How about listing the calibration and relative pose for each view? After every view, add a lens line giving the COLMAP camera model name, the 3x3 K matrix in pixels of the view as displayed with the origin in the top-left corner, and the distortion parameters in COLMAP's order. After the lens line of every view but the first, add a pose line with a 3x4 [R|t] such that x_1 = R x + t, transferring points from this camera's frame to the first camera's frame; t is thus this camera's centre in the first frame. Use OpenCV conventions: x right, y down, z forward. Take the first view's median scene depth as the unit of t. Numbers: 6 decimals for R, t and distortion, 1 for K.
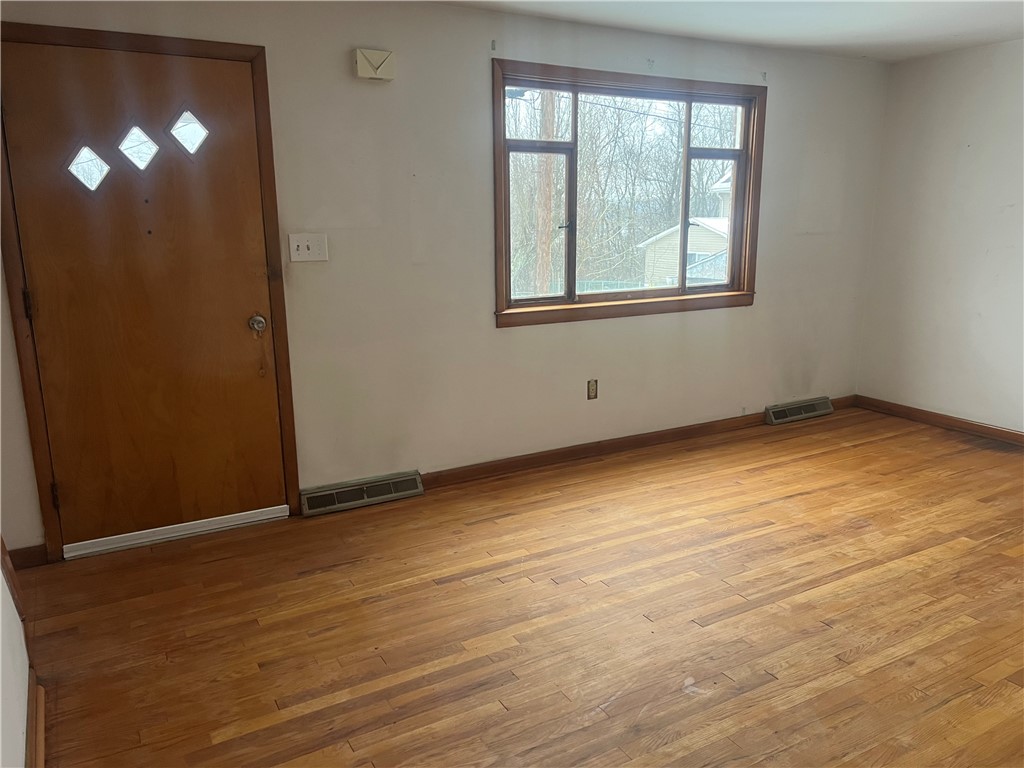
lens RADIAL K [[766.0, 0, 508.2], [0, 766.0, 381.7], [0, 0, 1]] dist [0.052774, -0.081541]
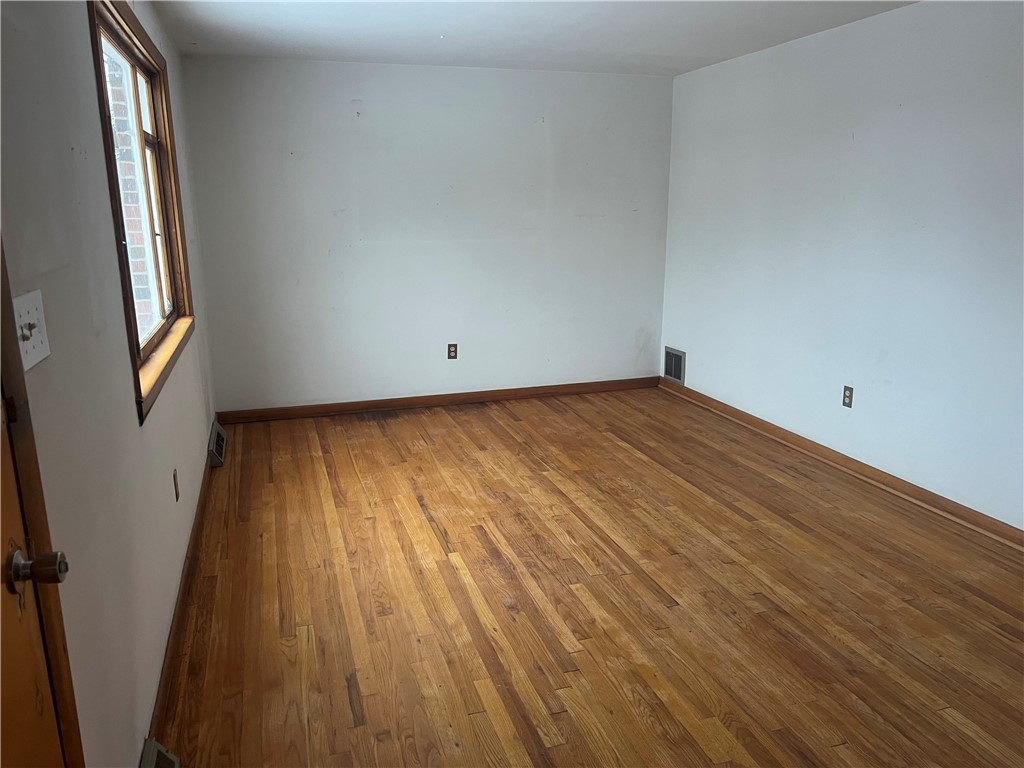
lens RADIAL K [[766.0, 0, 508.2], [0, 766.0, 381.7], [0, 0, 1]] dist [0.052774, -0.081541]
pose [[0.213631, -0.217139, 0.952477, -0.496985], [0.218836, 0.960845, 0.169964, -0.141894], [-0.952089, 0.172126, 0.252785, 0.596575]]
